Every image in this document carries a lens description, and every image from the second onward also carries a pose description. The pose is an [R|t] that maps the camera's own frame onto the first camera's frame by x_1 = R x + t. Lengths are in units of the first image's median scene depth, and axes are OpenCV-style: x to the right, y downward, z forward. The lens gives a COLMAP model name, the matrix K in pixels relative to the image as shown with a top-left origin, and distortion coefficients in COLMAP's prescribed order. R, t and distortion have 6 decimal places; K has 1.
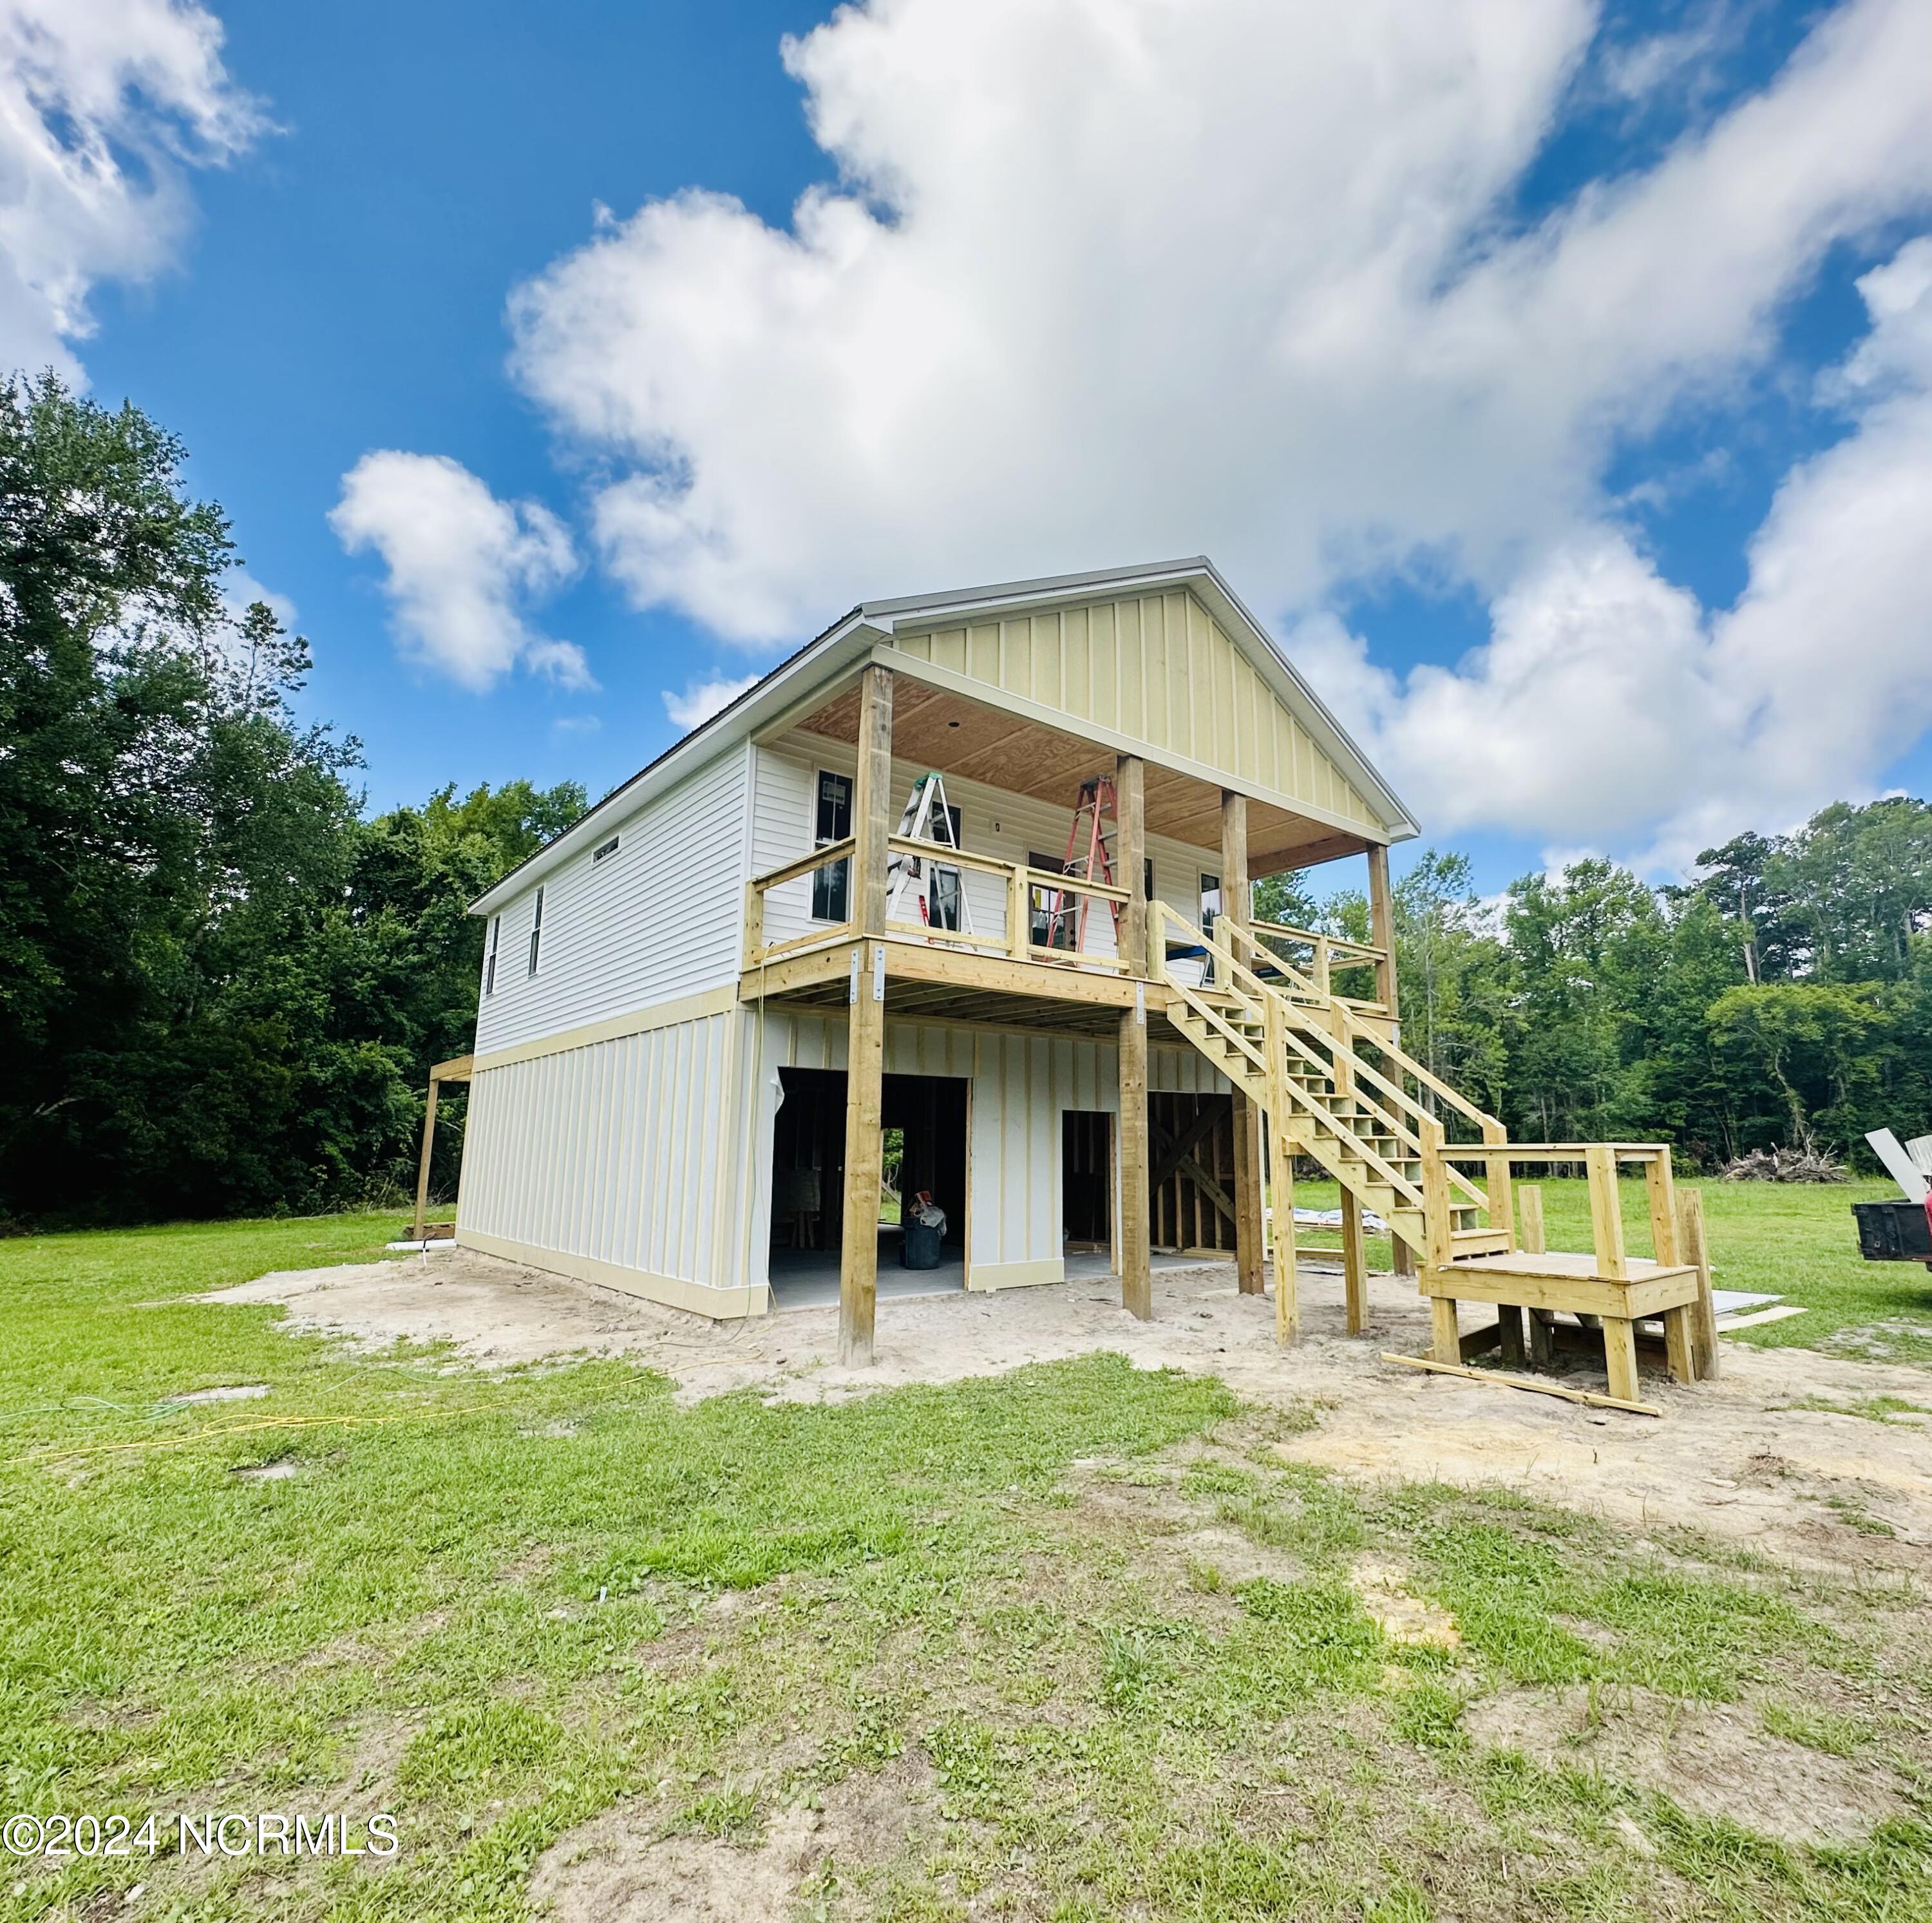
lens RADIAL K [[1018.7, 0, 1031.5], [0, 1018.7, 961.4], [0, 0, 1]] dist [0.000143, 0.000827]
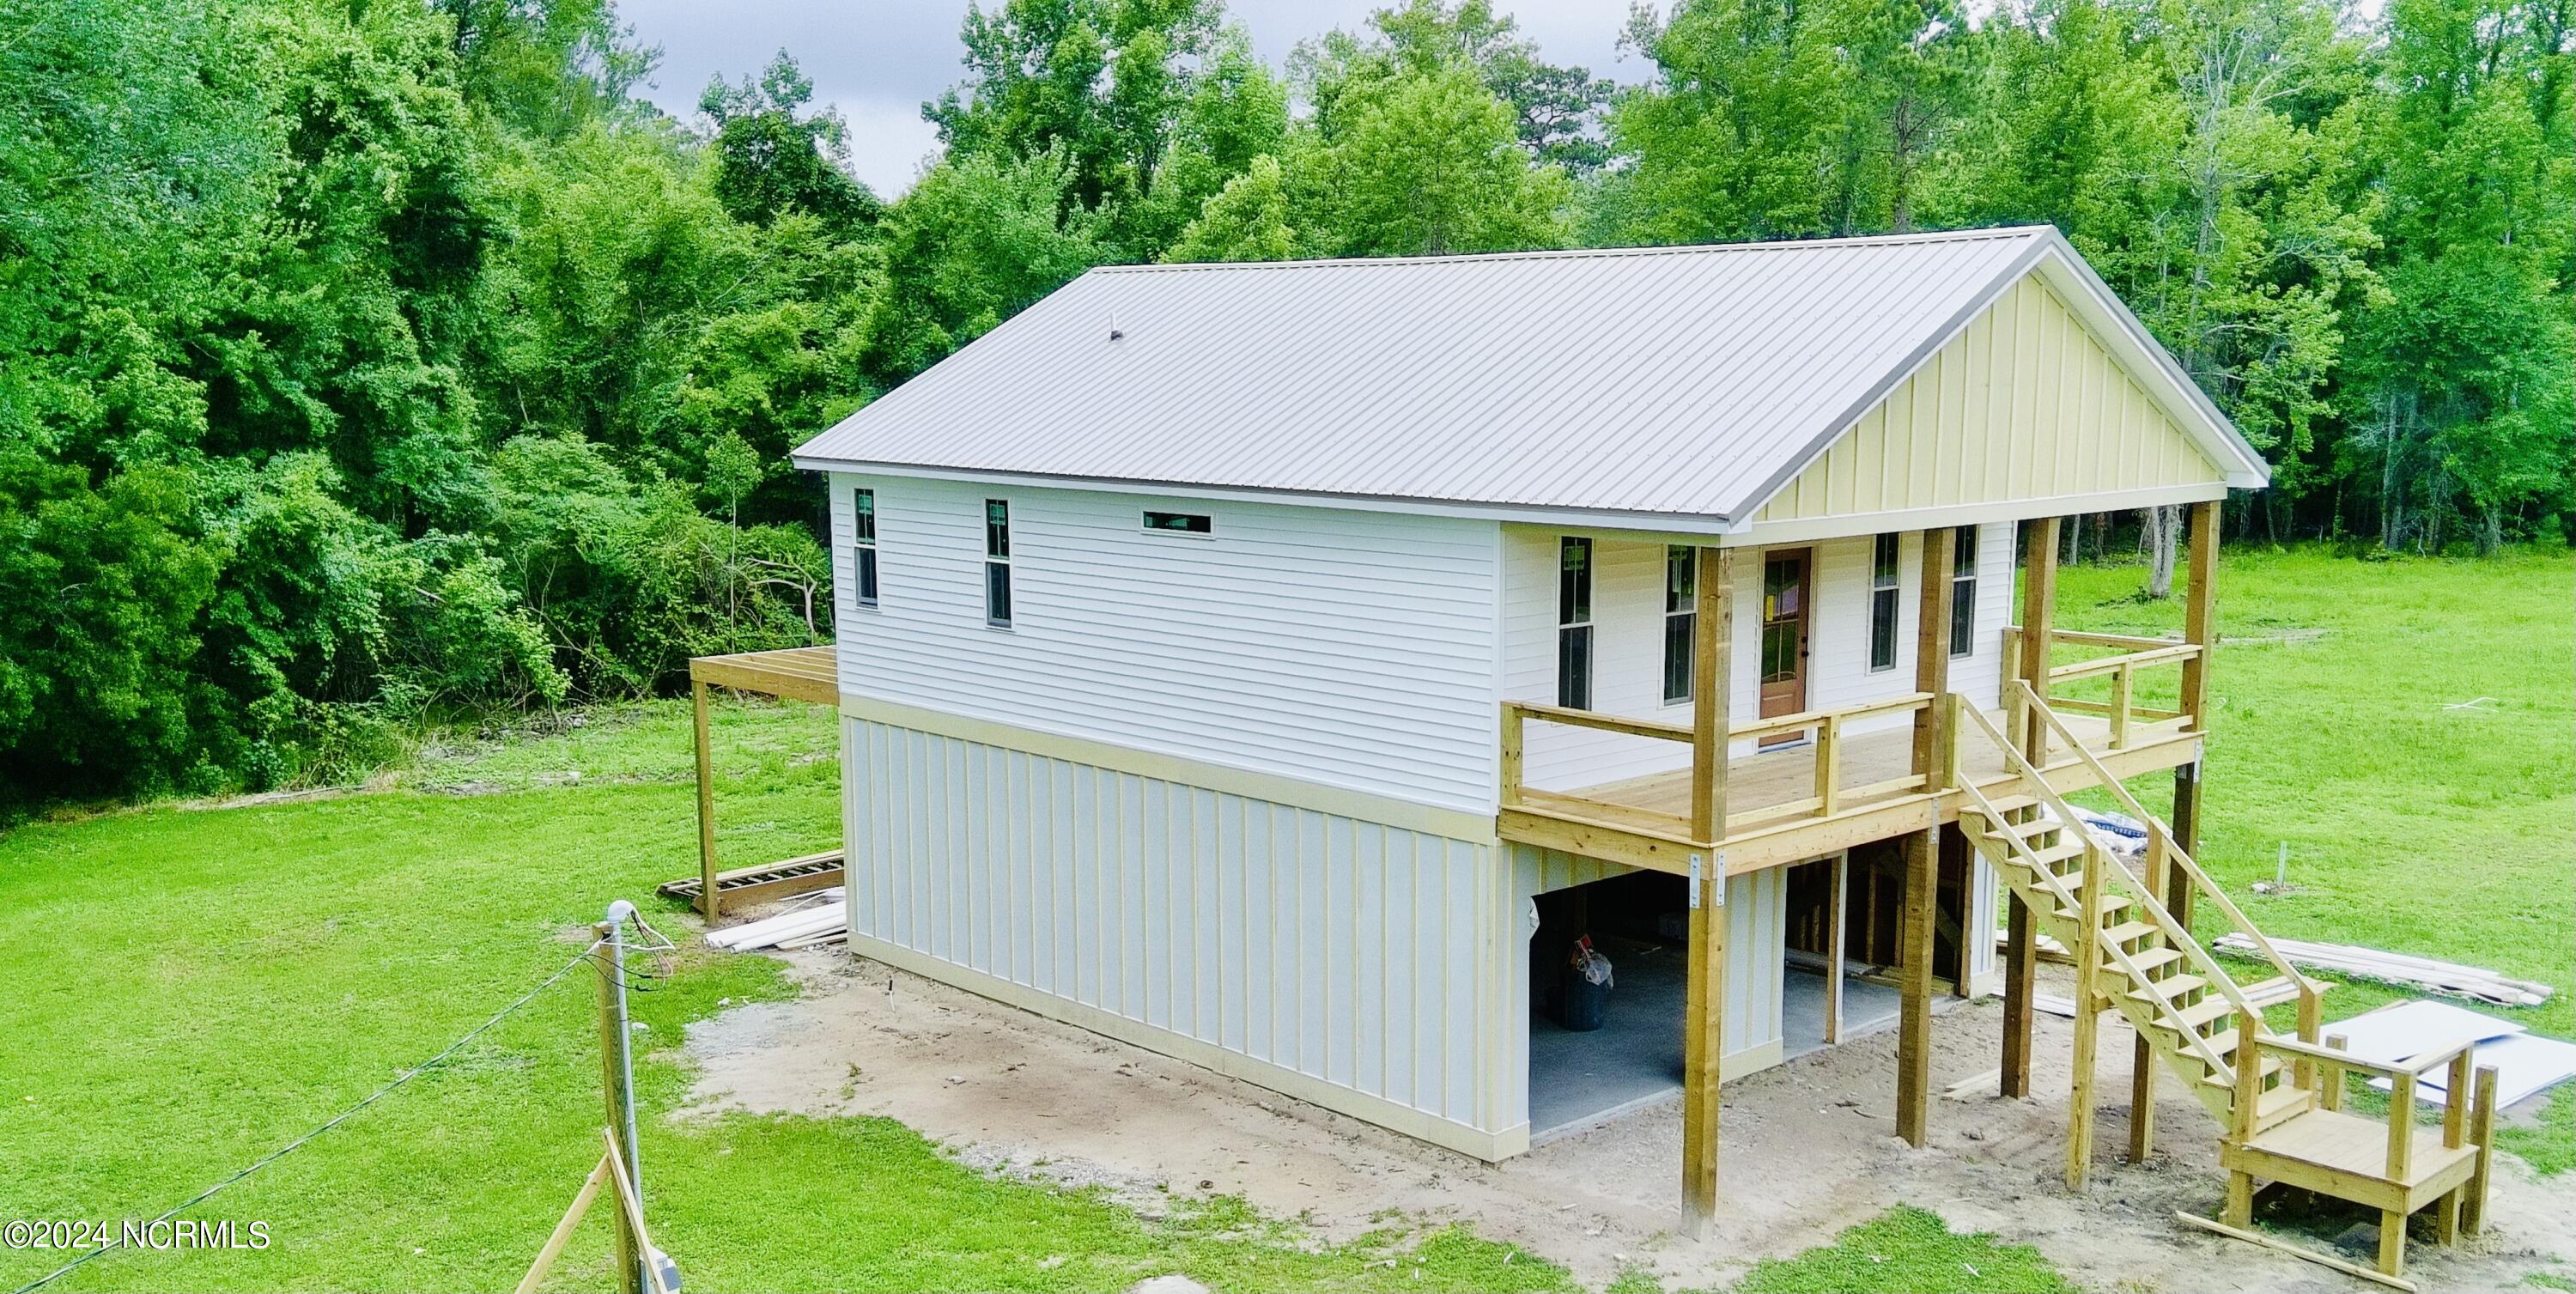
lens RADIAL K [[2344.0, 0, 1428.7], [0, 2344.0, 773.9], [0, 0, 1]] dist [0.088860, 0.000000]
pose [[0.996509, -0.011506, 0.082687, -0.476846], [-0.019004, 0.933191, 0.358877, -0.688139], [-0.081292, -0.359196, 0.929715, -0.809111]]
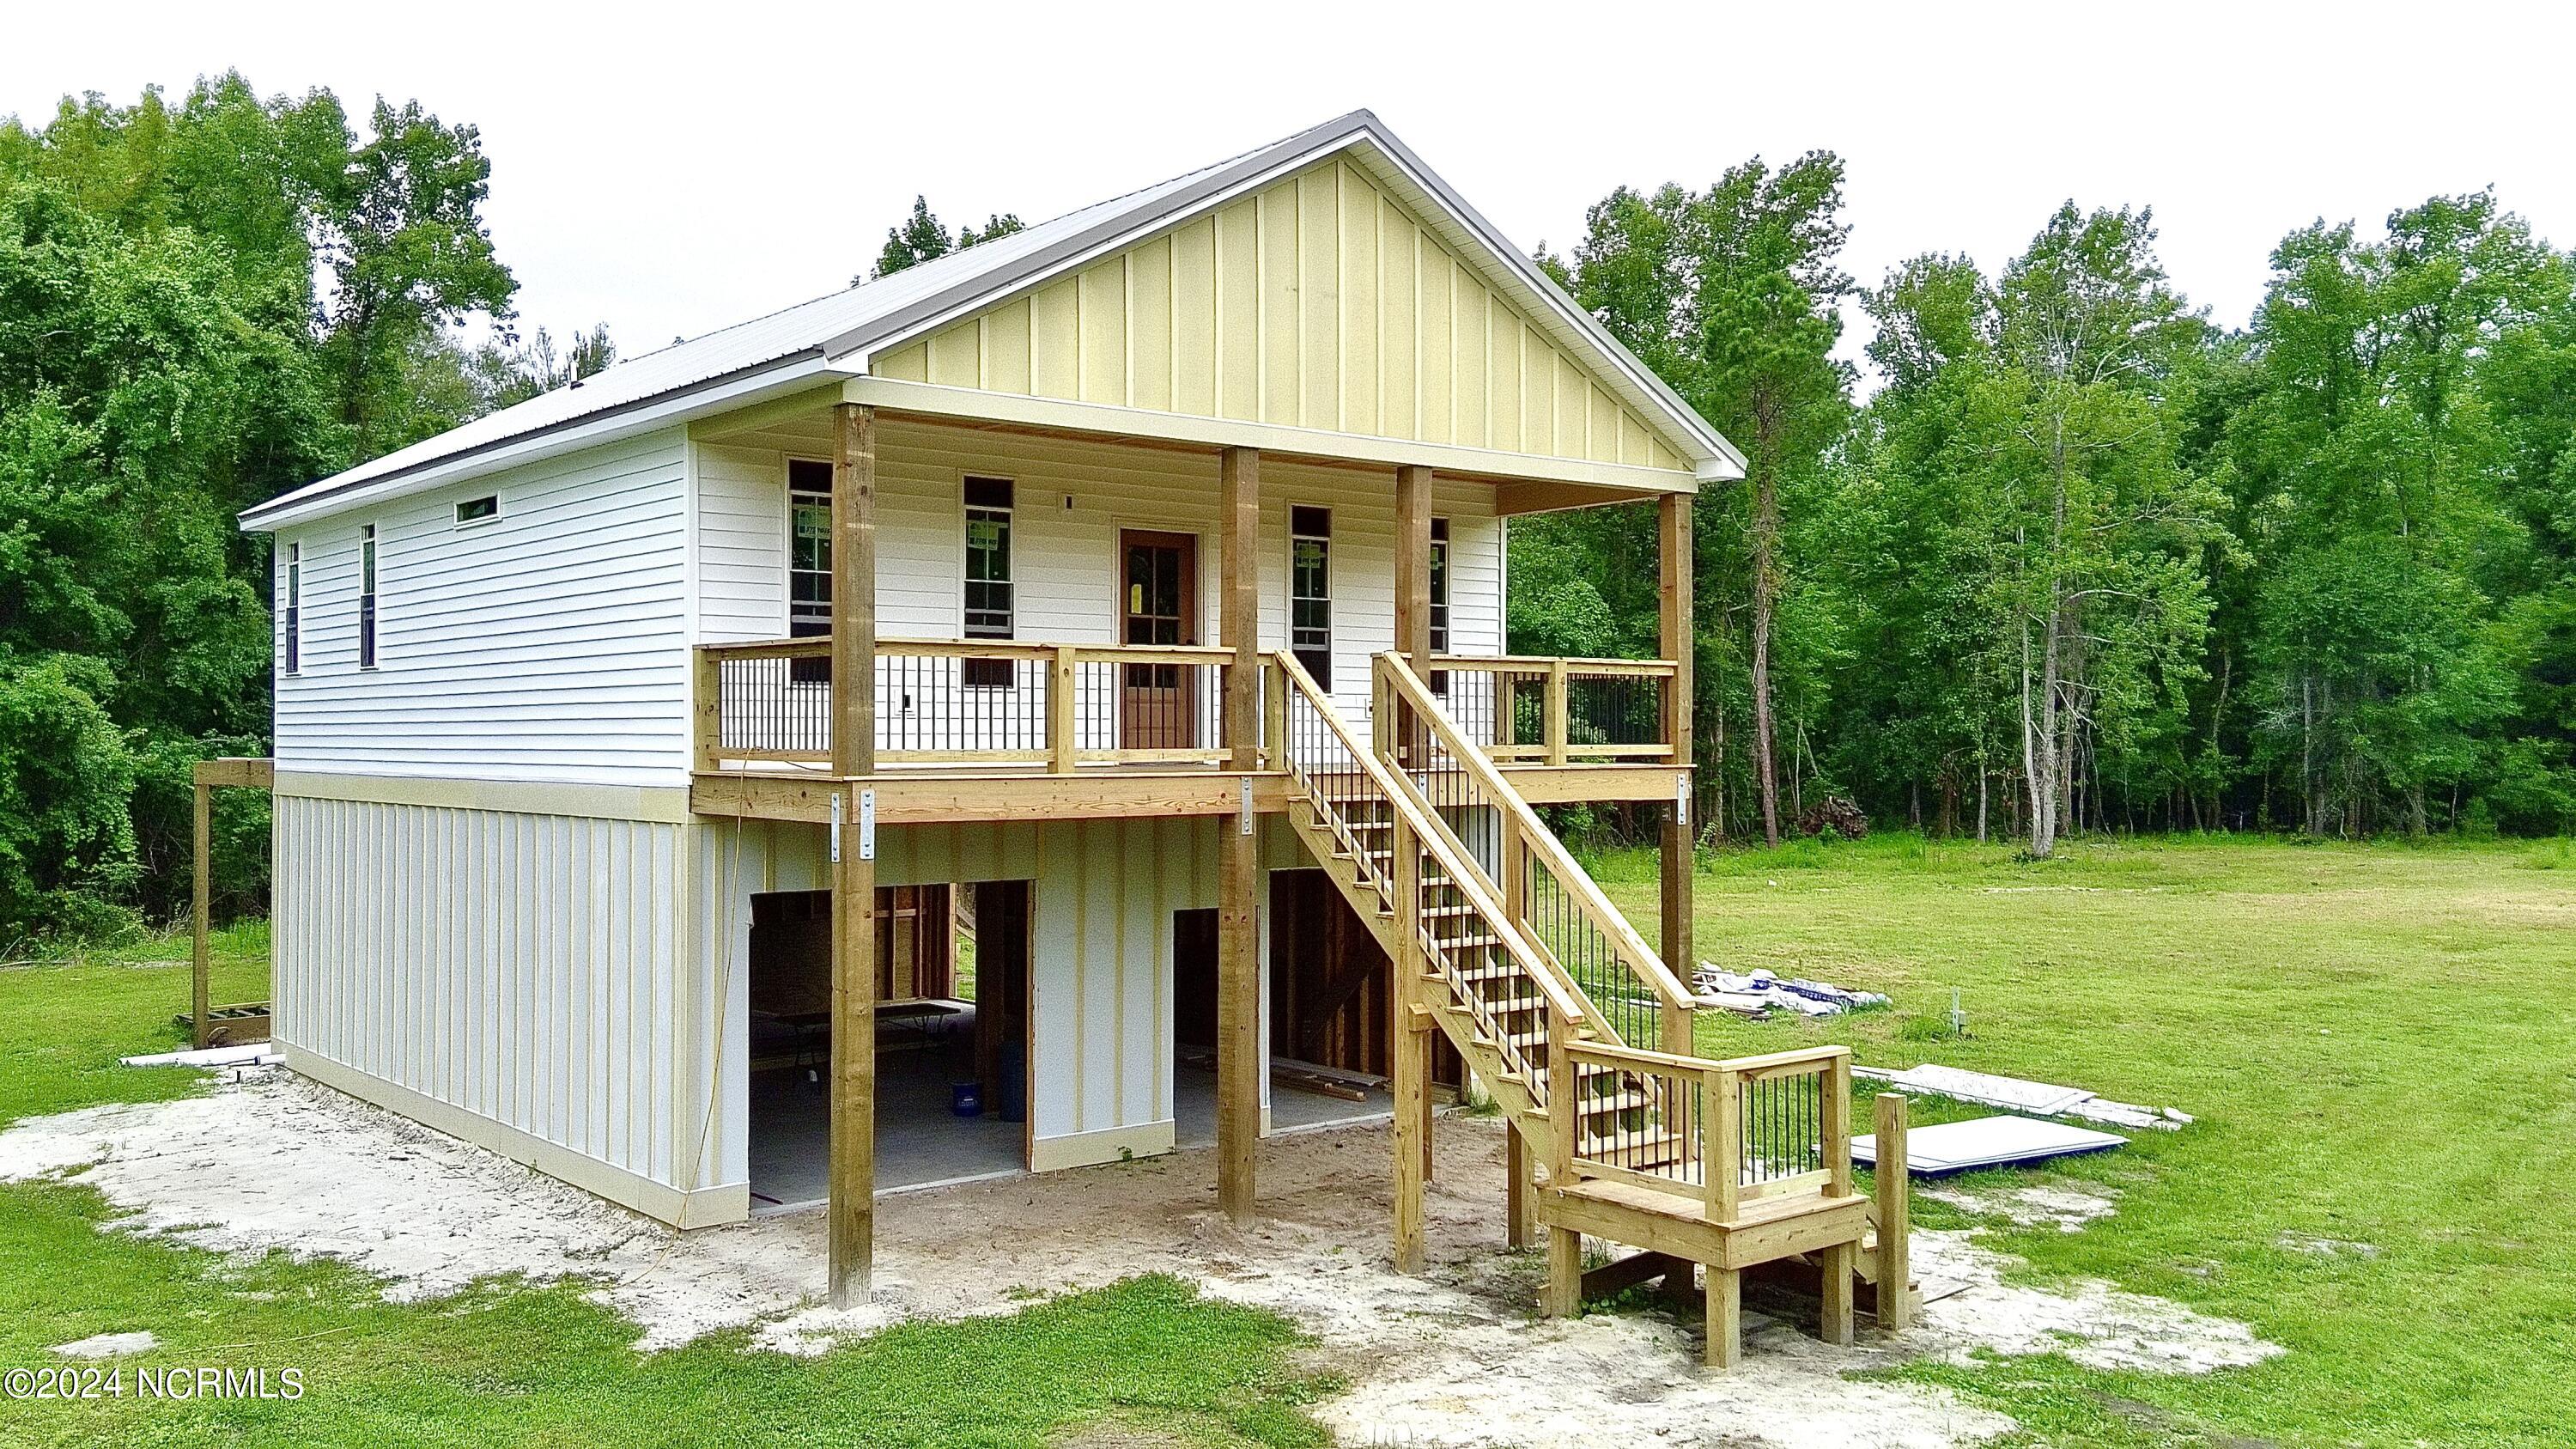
lens RADIAL K [[2134.7, 0, 1294.7], [0, 2134.7, 706.0], [0, 0, 1]] dist [0.088690, -0.071393]
pose [[0.999788, -0.001518, -0.020519, 0.163706], [0.005048, 0.984891, 0.173104, -0.277899], [0.019946, -0.173170, 0.984690, -0.458813]]
